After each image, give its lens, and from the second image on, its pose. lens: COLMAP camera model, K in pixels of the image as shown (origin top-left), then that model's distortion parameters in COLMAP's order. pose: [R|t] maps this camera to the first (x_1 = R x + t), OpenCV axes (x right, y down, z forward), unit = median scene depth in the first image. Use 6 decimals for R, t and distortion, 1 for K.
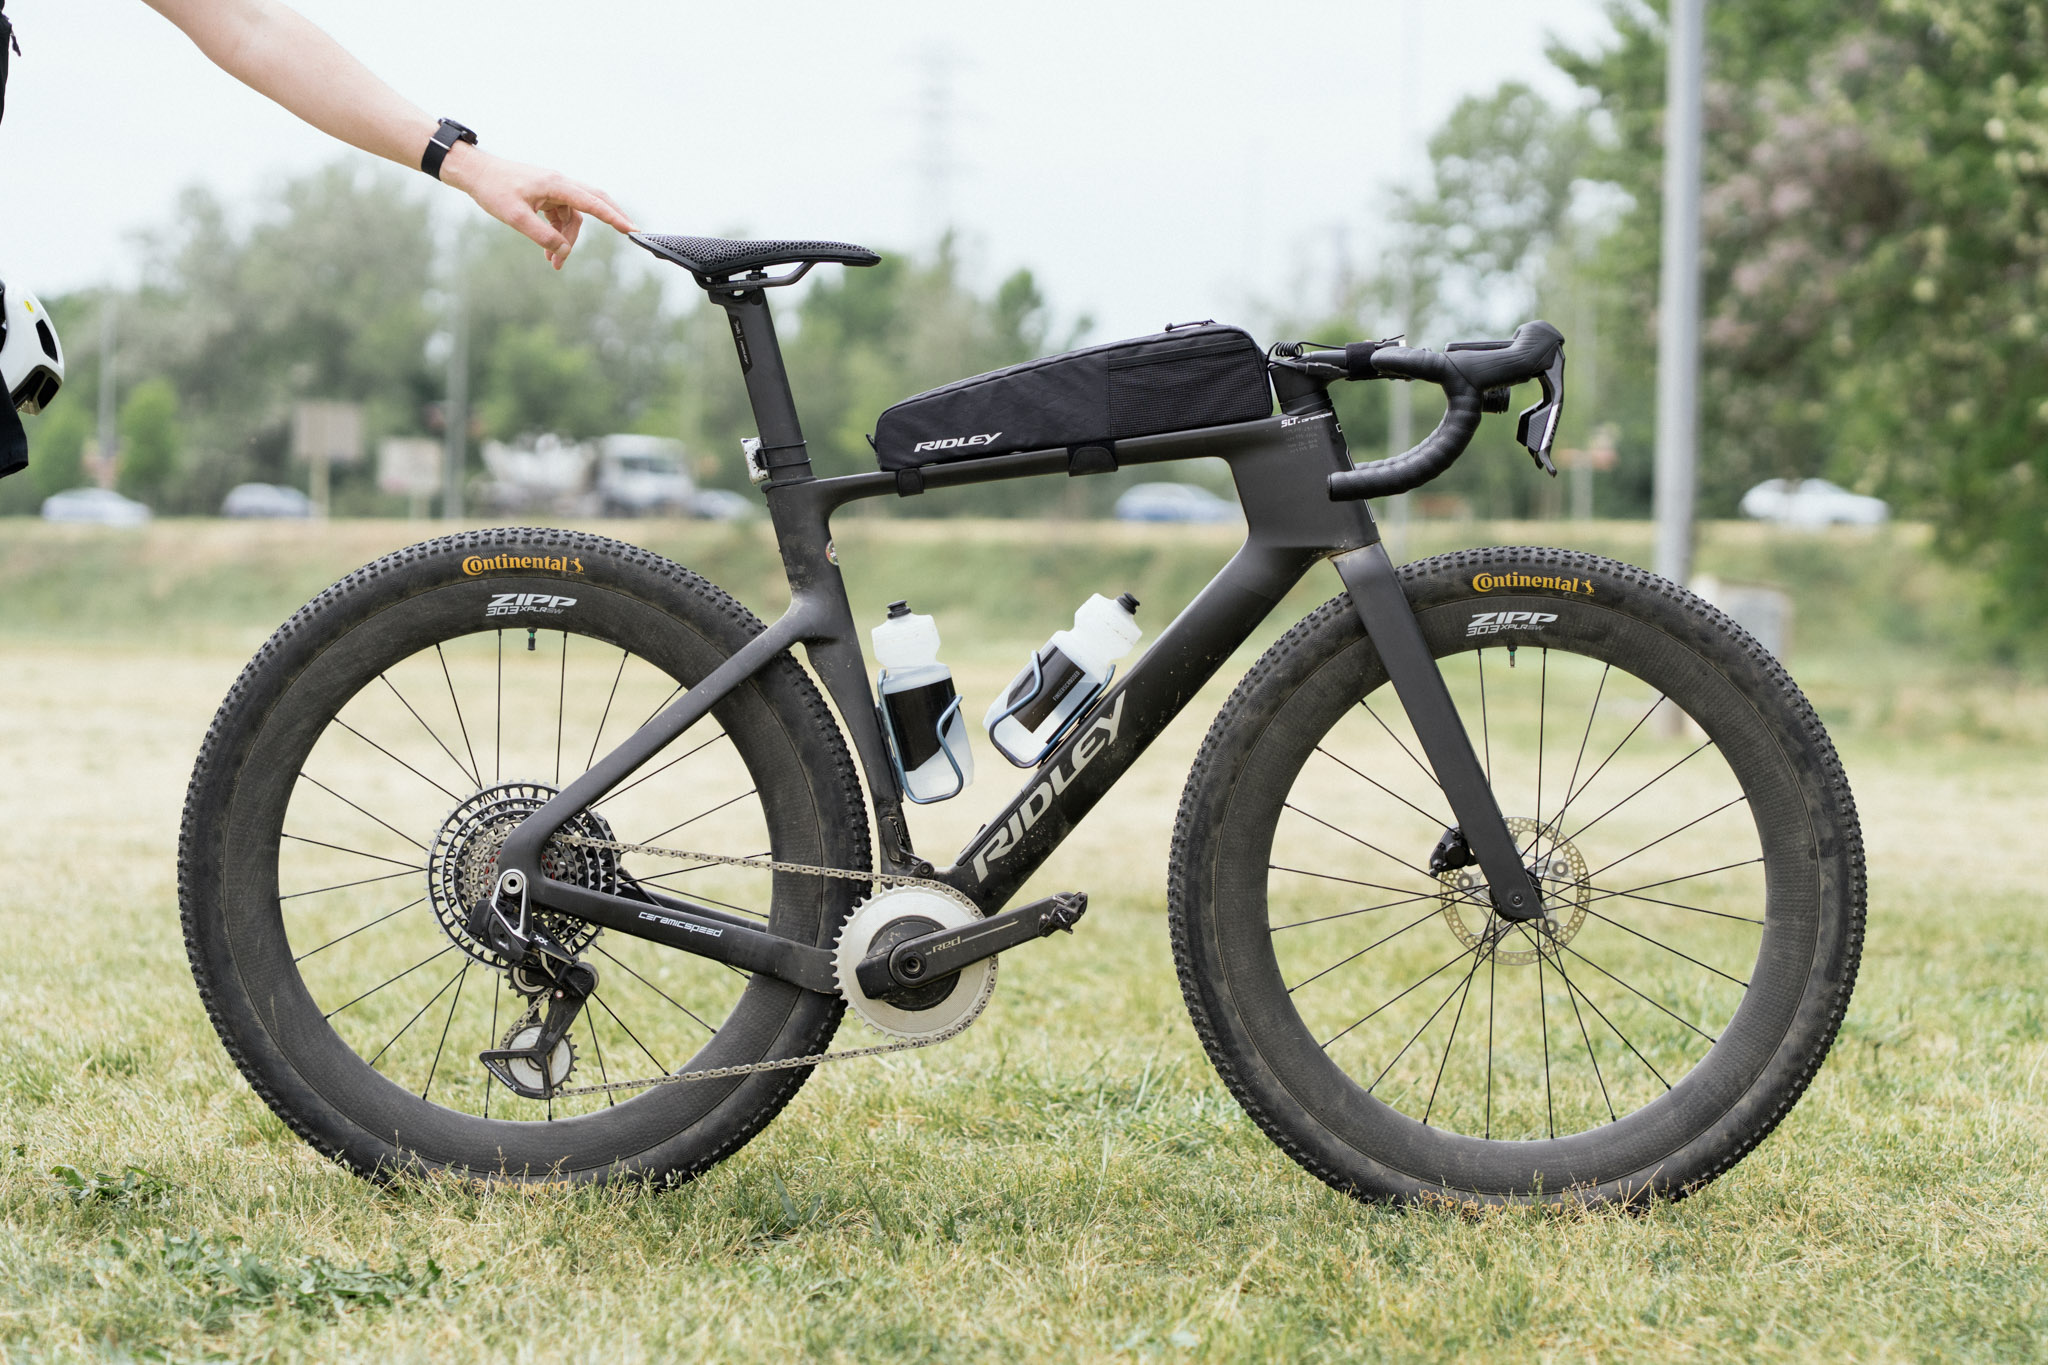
lens RADIAL K [[5011.0, 0, 935.4], [0, 5011.0, 579.8], [0, 0, 1]] dist [-0.016684, 0.000000]
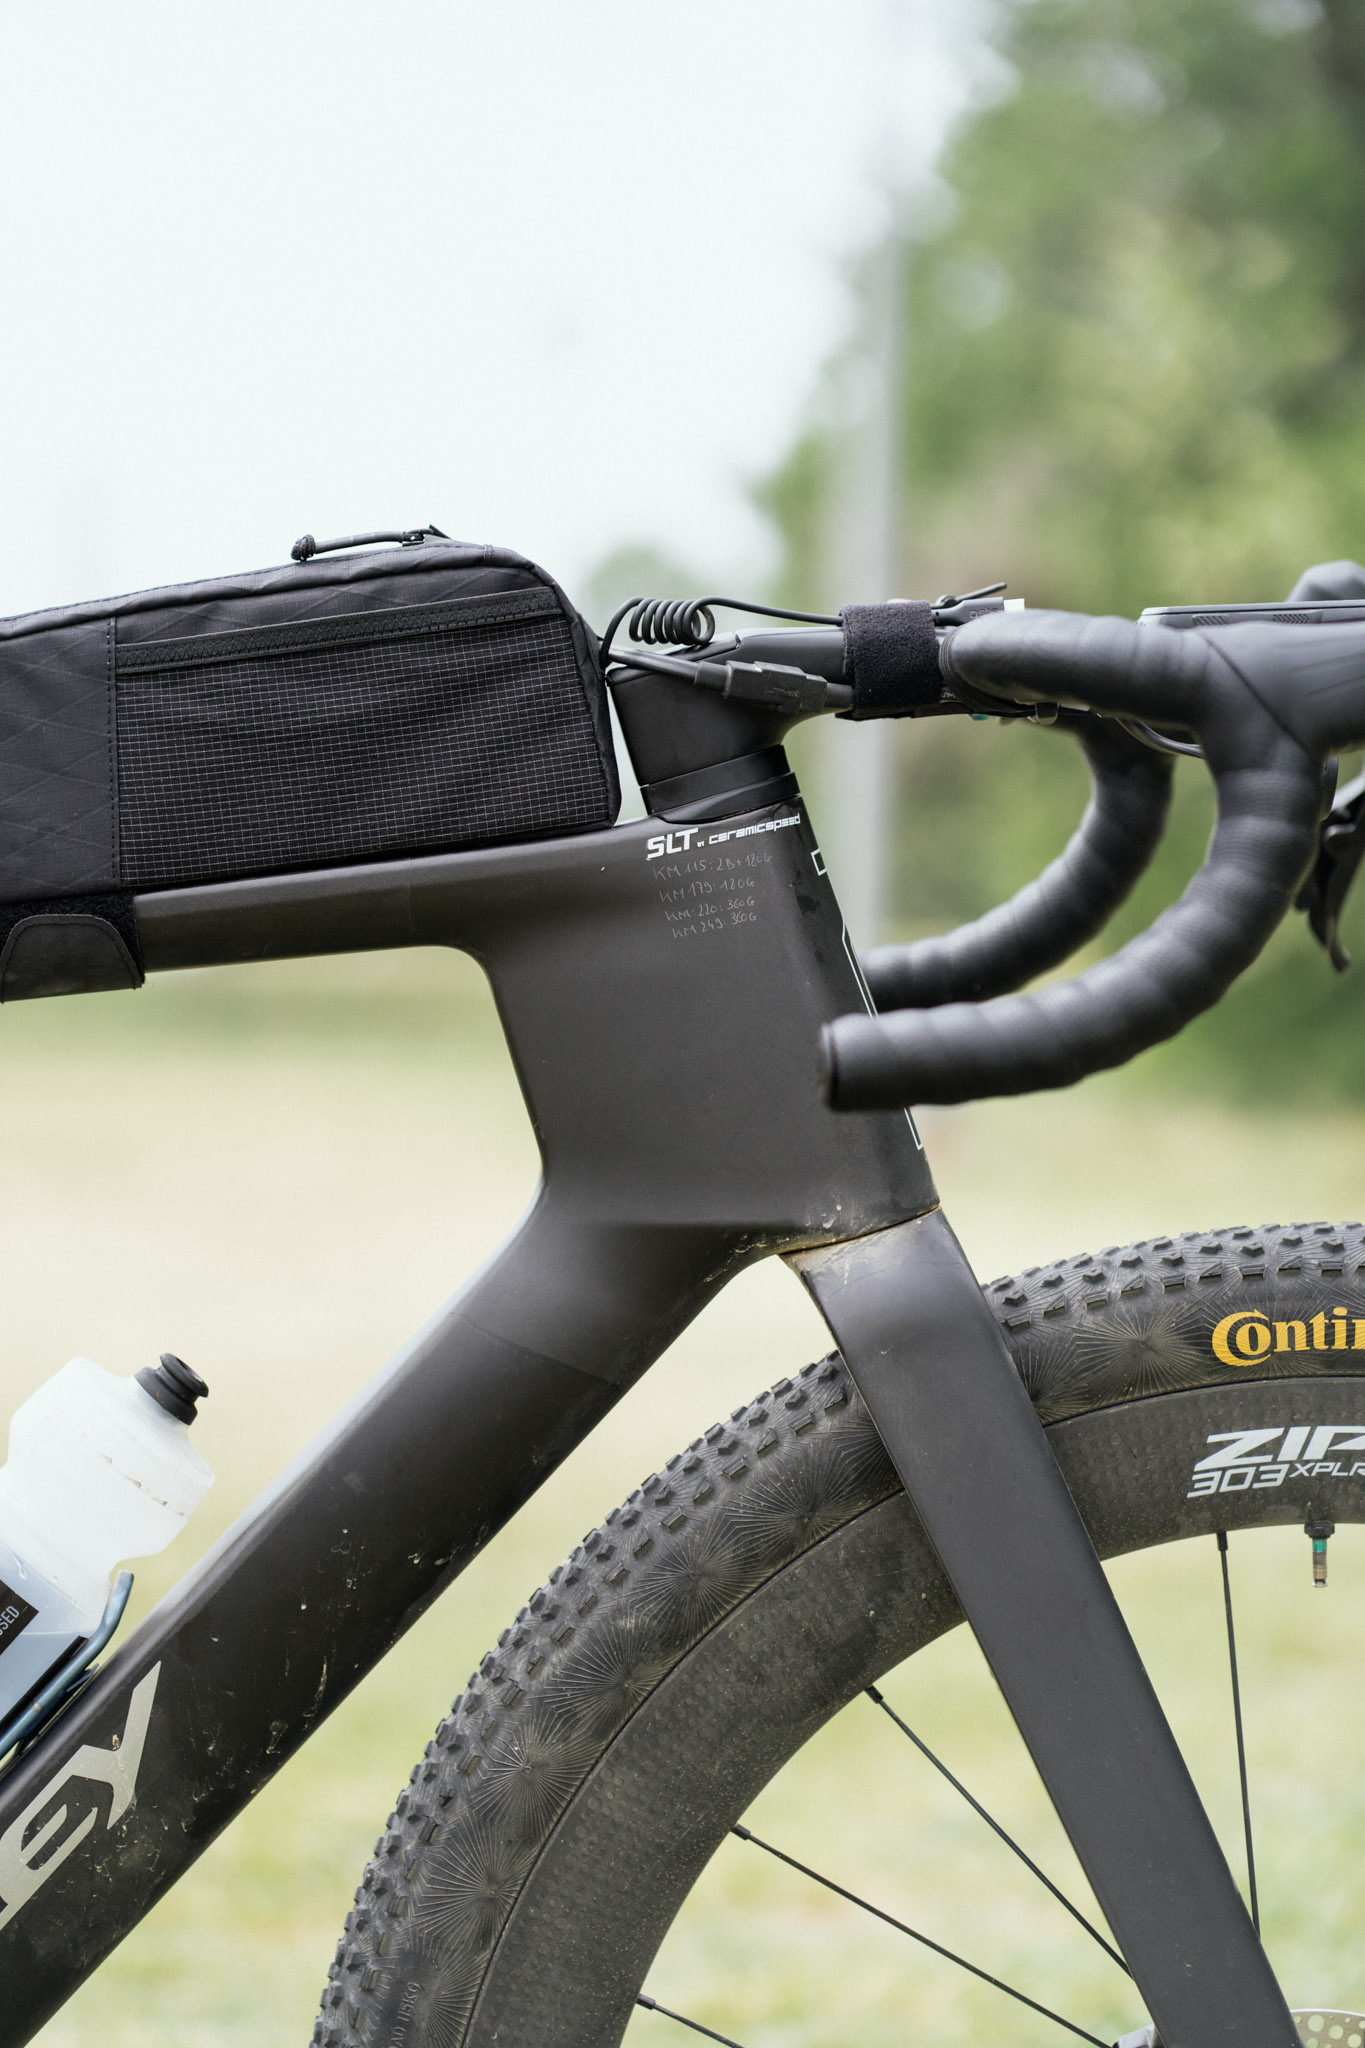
lens RADIAL K [[5011.0, 0, 596.2], [0, 5011.0, 1067.0], [0, 0, 1]] dist [-0.016684, 0.000000]
pose [[0.995039, 0.007978, 0.099164, 0.033499], [-0.010306, 0.999683, 0.022982, -0.024365], [-0.098949, -0.023890, 0.994806, 0.674232]]
